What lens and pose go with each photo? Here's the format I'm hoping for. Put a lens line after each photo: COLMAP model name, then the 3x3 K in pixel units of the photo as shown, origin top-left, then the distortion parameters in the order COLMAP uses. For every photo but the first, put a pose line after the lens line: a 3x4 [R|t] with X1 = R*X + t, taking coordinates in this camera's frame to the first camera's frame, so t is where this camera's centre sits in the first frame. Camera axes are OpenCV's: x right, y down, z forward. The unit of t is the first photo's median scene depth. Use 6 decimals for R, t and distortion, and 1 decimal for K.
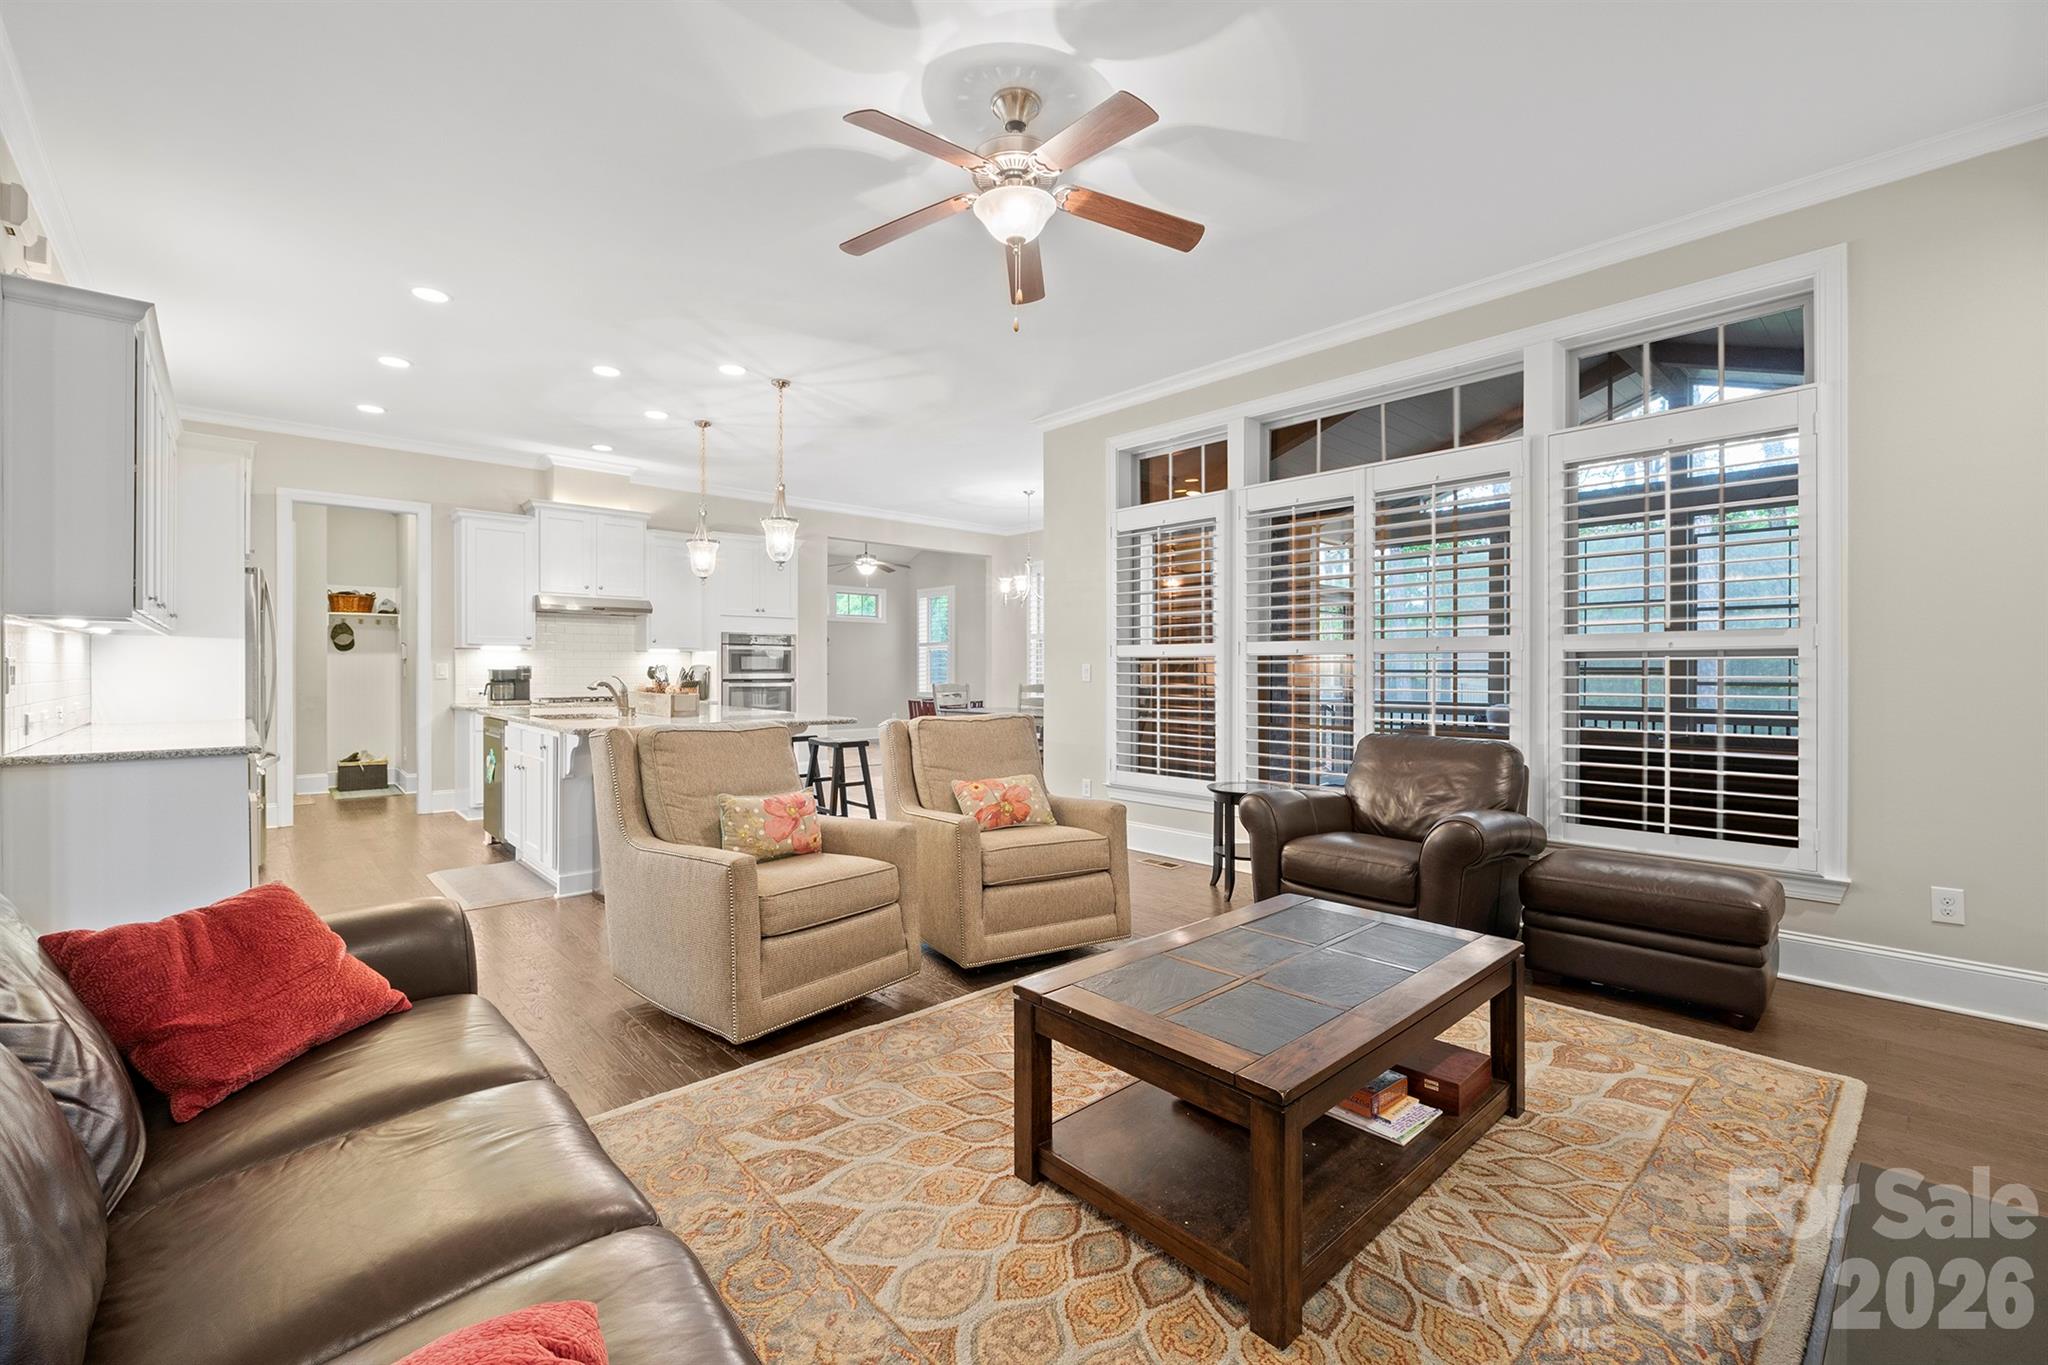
lens RADIAL K [[860.5, 0, 1018.7], [0, 860.5, 673.0], [0, 0, 1]] dist [-0.006401, -0.000744]
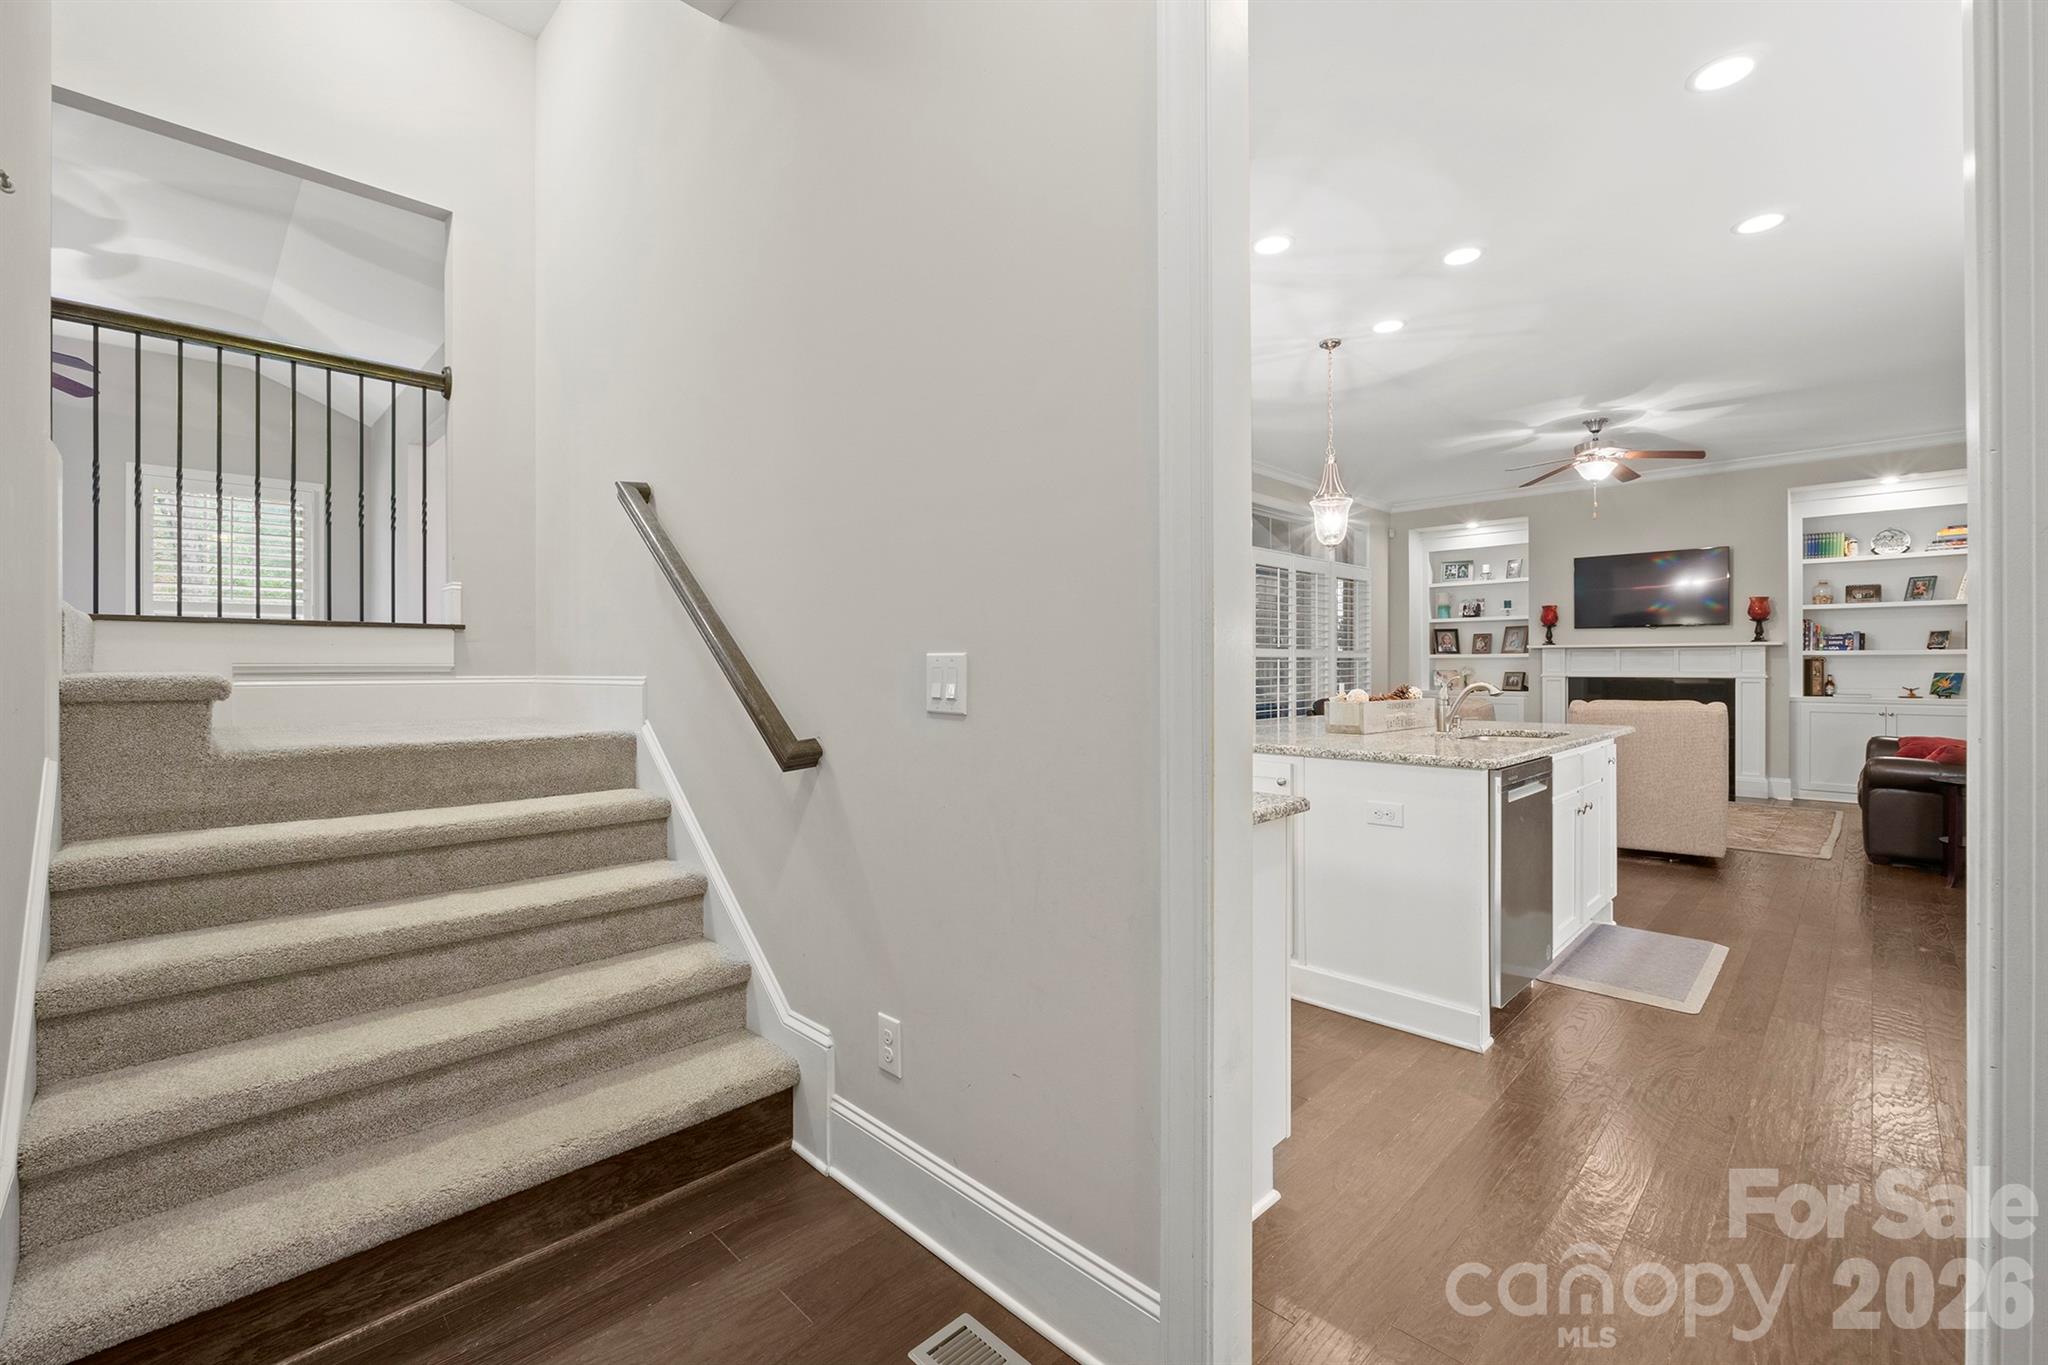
lens RADIAL K [[860.5, 0, 1024.5], [0, 860.5, 663.9], [0, 0, 1]] dist [-0.006401, -0.000744]
pose [[-0.048559, 0.004263, 0.998811, -1.111999], [0.008564, 0.999956, -0.003851, -0.003900], [-0.998784, 0.008366, -0.048593, 1.318164]]
